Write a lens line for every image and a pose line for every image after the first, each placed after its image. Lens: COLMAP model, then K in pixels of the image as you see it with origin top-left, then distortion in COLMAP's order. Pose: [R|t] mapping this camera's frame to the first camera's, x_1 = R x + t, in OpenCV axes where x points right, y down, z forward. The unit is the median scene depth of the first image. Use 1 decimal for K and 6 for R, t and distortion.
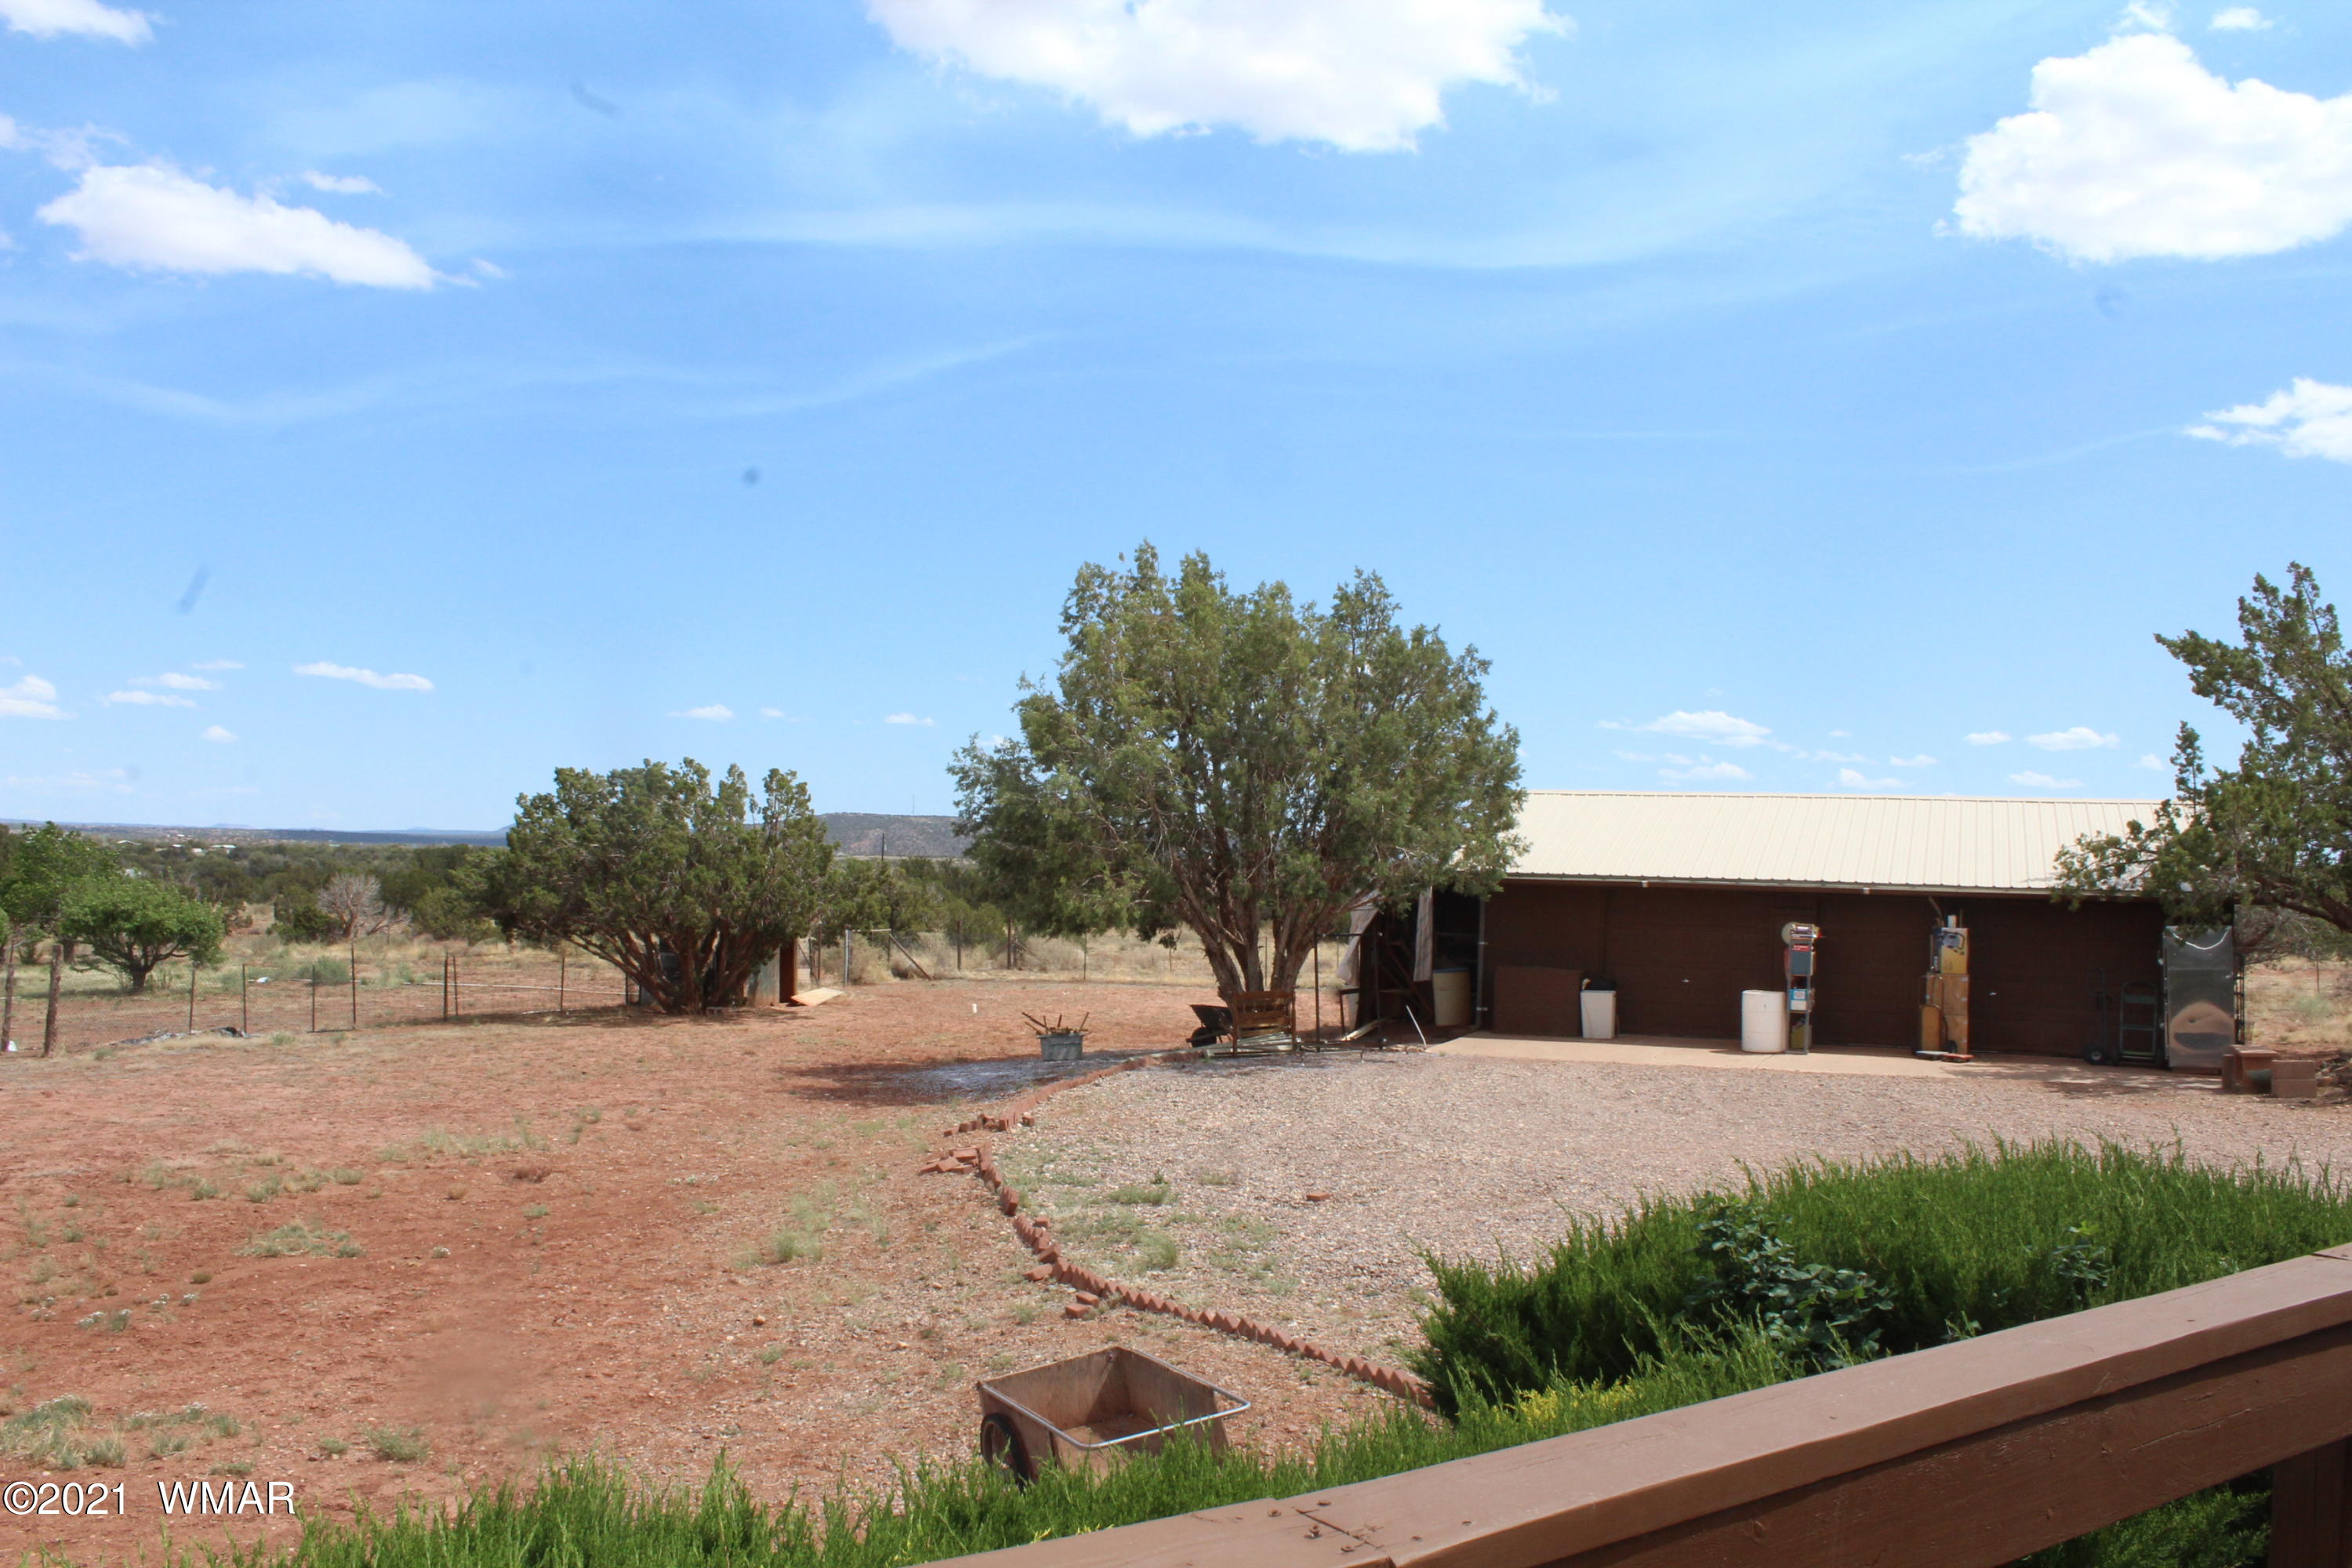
lens RADIAL K [[2047.6, 0, 1066.1], [0, 2047.6, 692.4], [0, 0, 1]] dist [-0.111318, 0.066242]
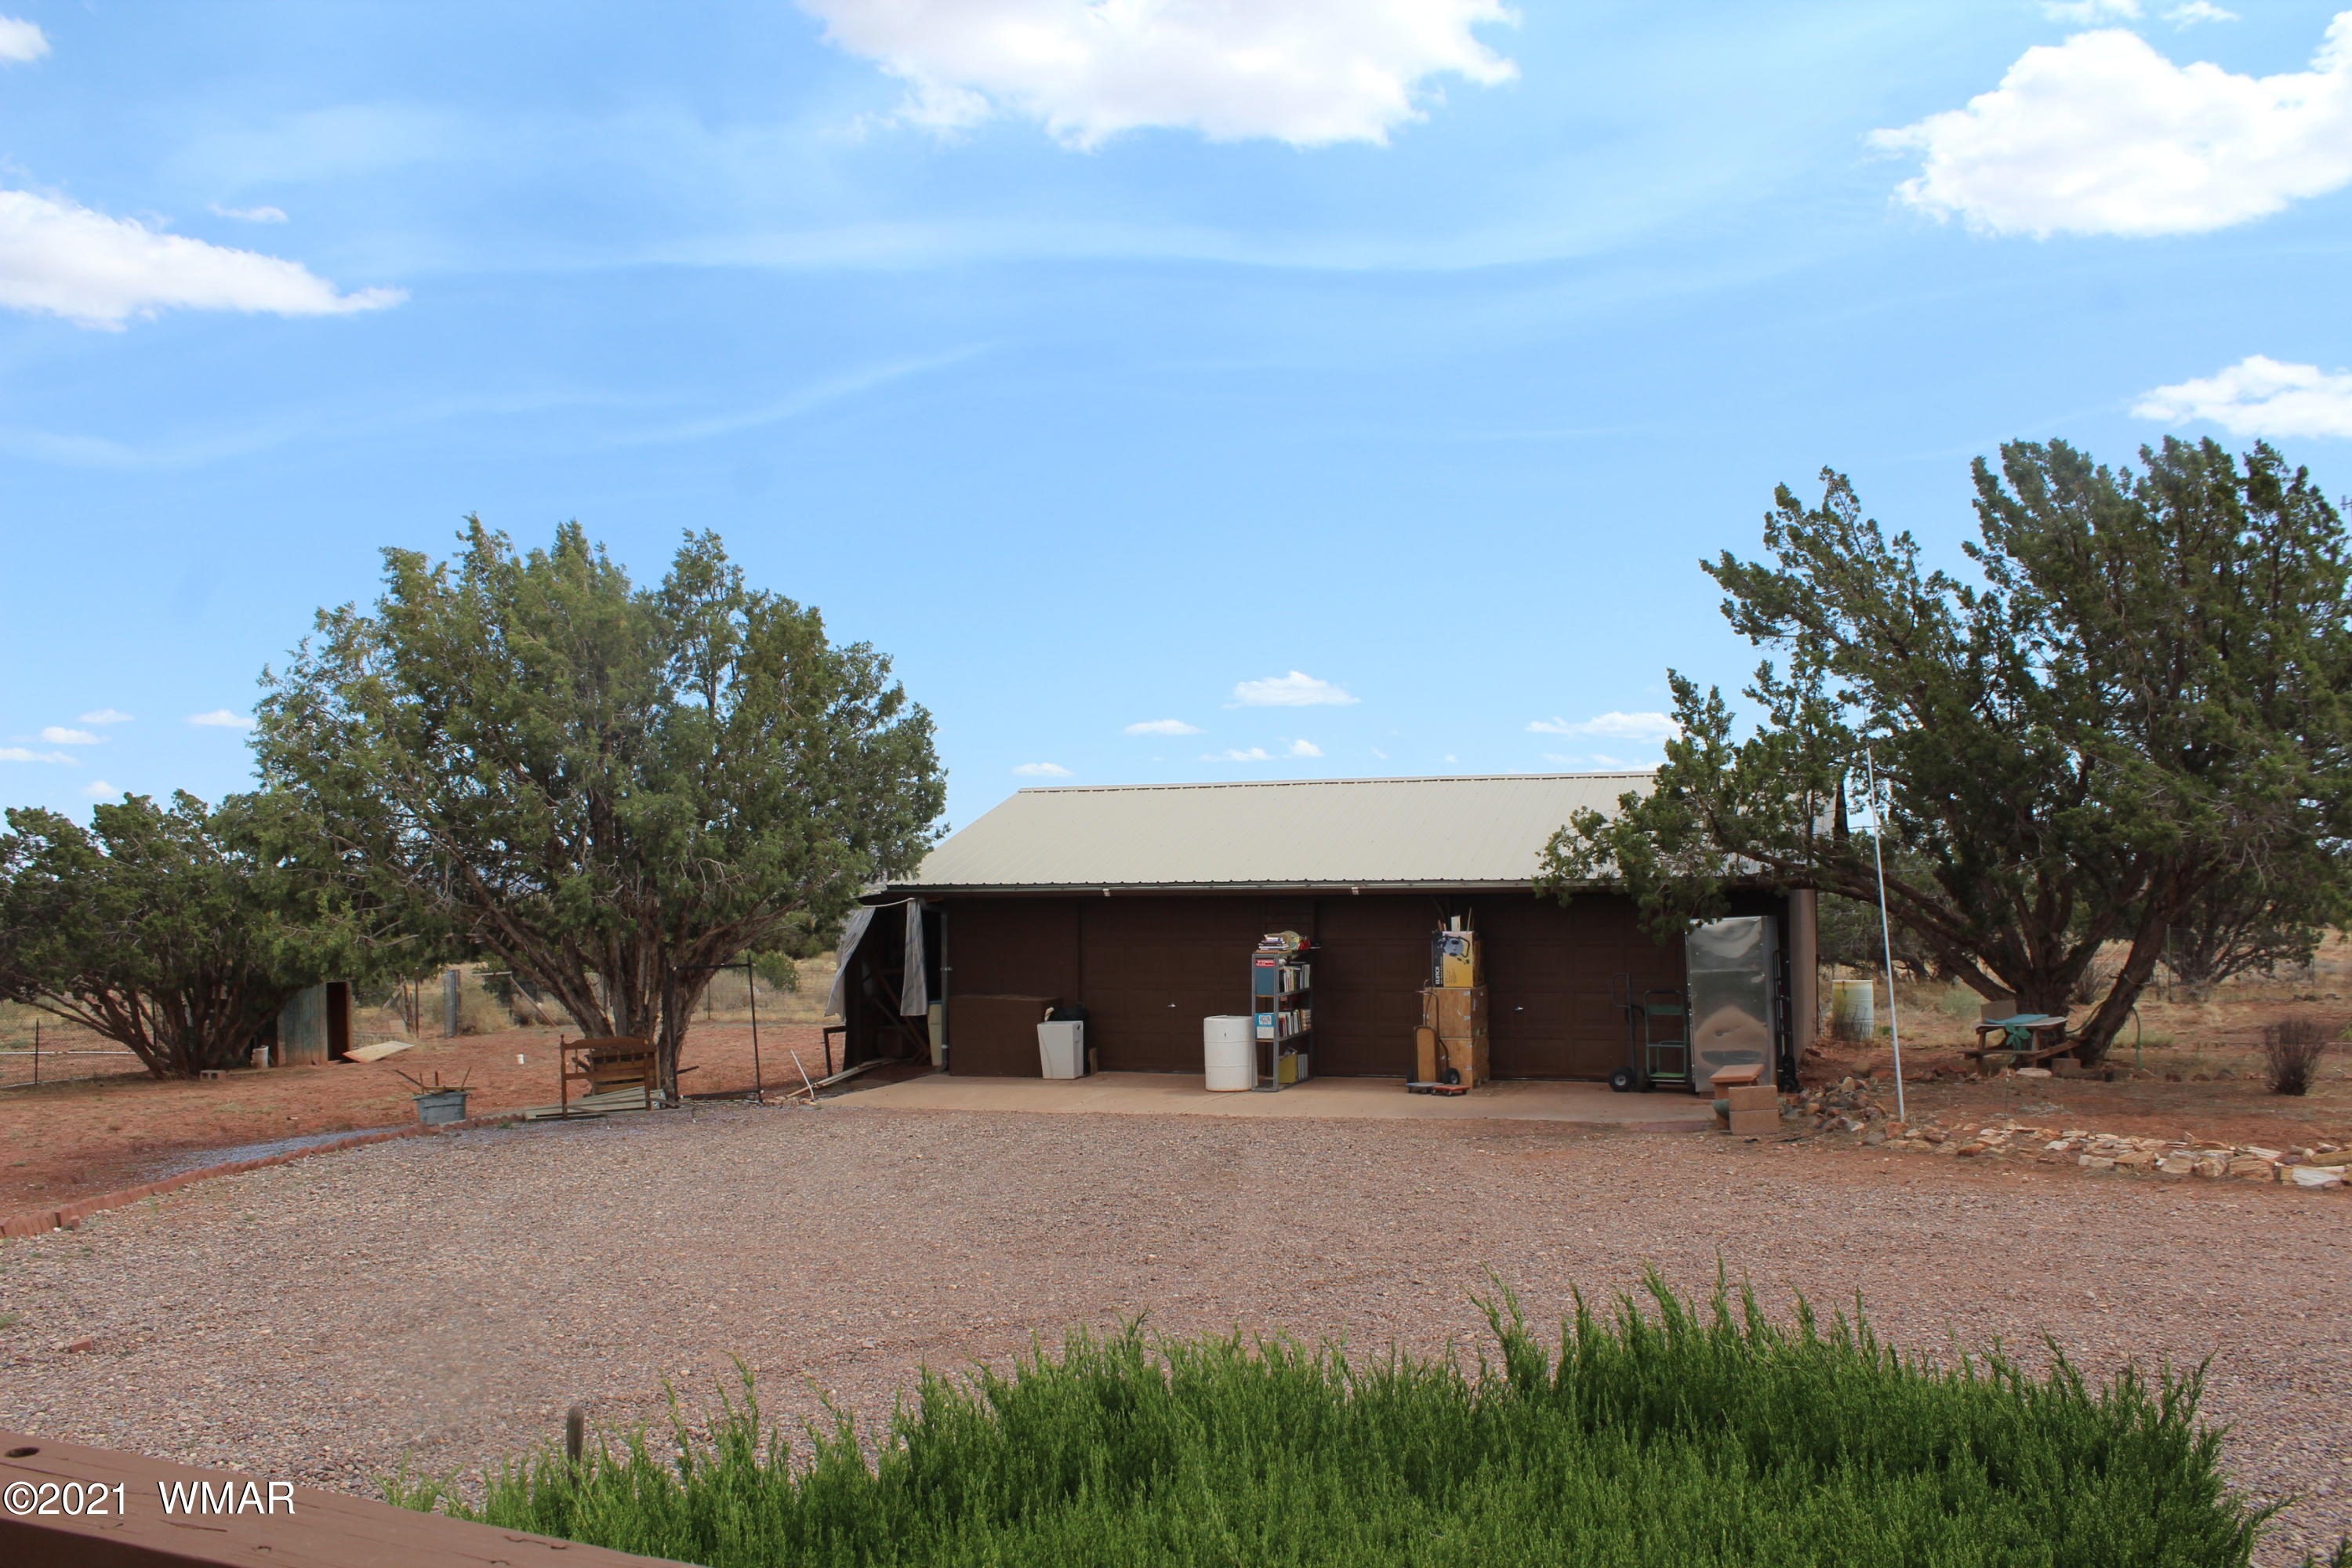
lens RADIAL K [[2047.6, 0, 1195.1], [0, 2047.6, 787.3], [0, 0, 1]] dist [-0.111318, 0.066242]
pose [[0.997695, -0.040696, 0.054302, 0.284031], [0.038629, 0.998508, 0.038589, 0.021086], [-0.055791, -0.036403, 0.997779, 0.164992]]
